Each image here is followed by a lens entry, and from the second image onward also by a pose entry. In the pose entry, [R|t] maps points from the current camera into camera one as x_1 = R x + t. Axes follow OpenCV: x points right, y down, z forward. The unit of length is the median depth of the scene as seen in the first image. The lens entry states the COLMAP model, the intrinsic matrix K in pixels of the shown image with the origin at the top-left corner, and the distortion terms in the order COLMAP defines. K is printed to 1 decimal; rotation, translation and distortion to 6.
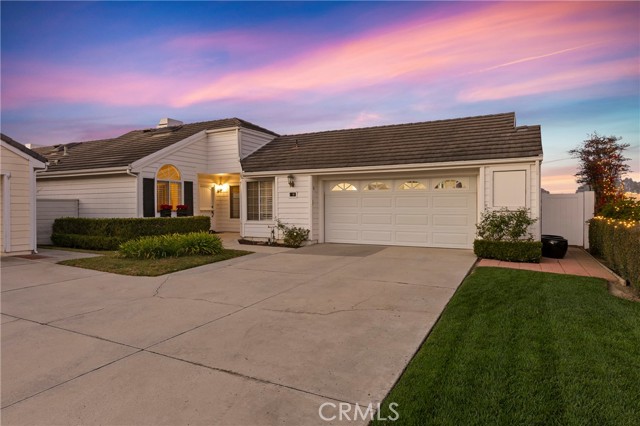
lens RADIAL K [[402.9, 0, 312.0], [0, 402.9, 209.9], [0, 0, 1]] dist [0.003257, 0.000088]
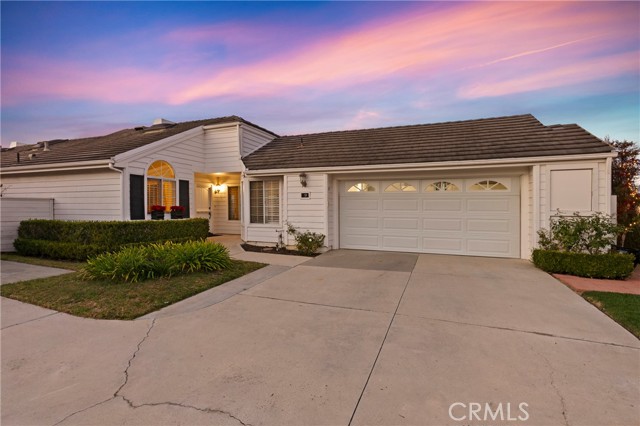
lens RADIAL K [[319.6, 0, 316.5], [0, 319.6, 215.1], [0, 0, 1]] dist [0.000265, 0.000298]
pose [[0.994900, 0.005100, 0.100742, -0.089935], [-0.006589, 0.999874, 0.014462, -0.004207], [-0.100655, -0.015052, 0.994807, 0.277748]]
